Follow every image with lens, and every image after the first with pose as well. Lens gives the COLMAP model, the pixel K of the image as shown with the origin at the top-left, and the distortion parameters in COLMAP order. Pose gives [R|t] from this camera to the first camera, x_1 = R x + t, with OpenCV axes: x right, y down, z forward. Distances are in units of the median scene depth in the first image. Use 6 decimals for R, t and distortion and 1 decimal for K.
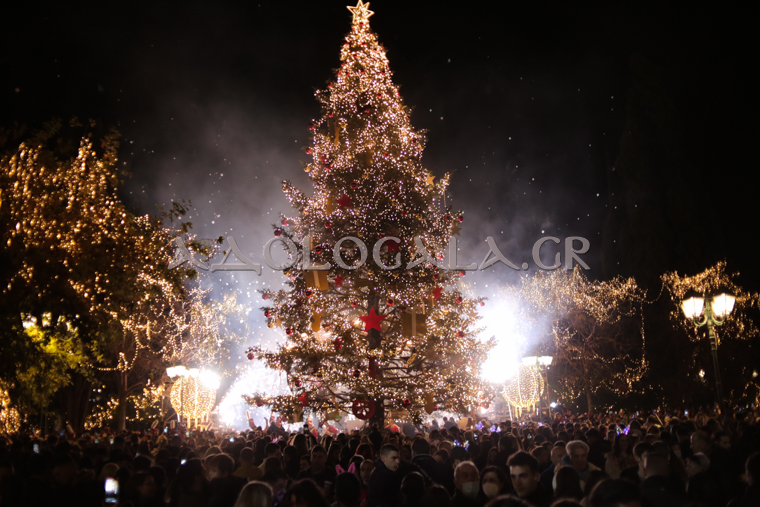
lens RADIAL K [[750.6, 0, 376.9], [0, 750.6, 249.0], [0, 0, 1]] dist [-0.105874, 0.000000]
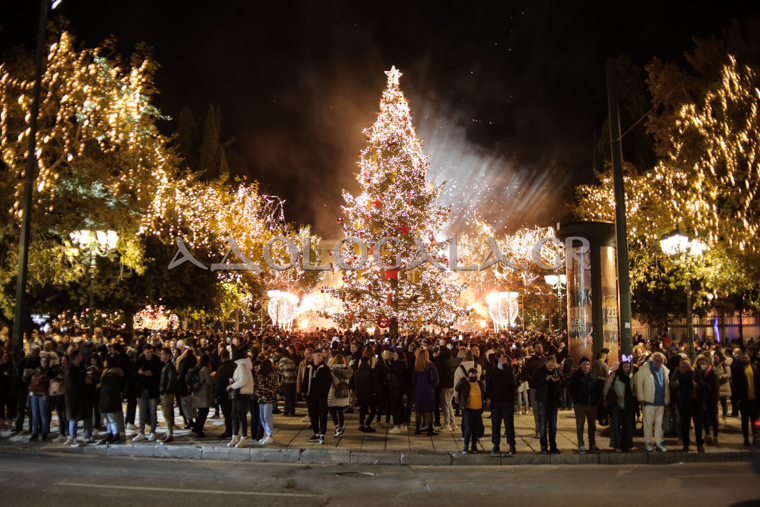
lens RADIAL K [[750.6, 0, 381.4], [0, 750.6, 255.7], [0, 0, 1]] dist [-0.105874, 0.000000]
pose [[0.996367, 0.032952, -0.078532, 0.099507], [-0.022436, 0.991100, 0.131213, -0.162475], [0.082157, -0.128974, 0.988239, -0.682237]]
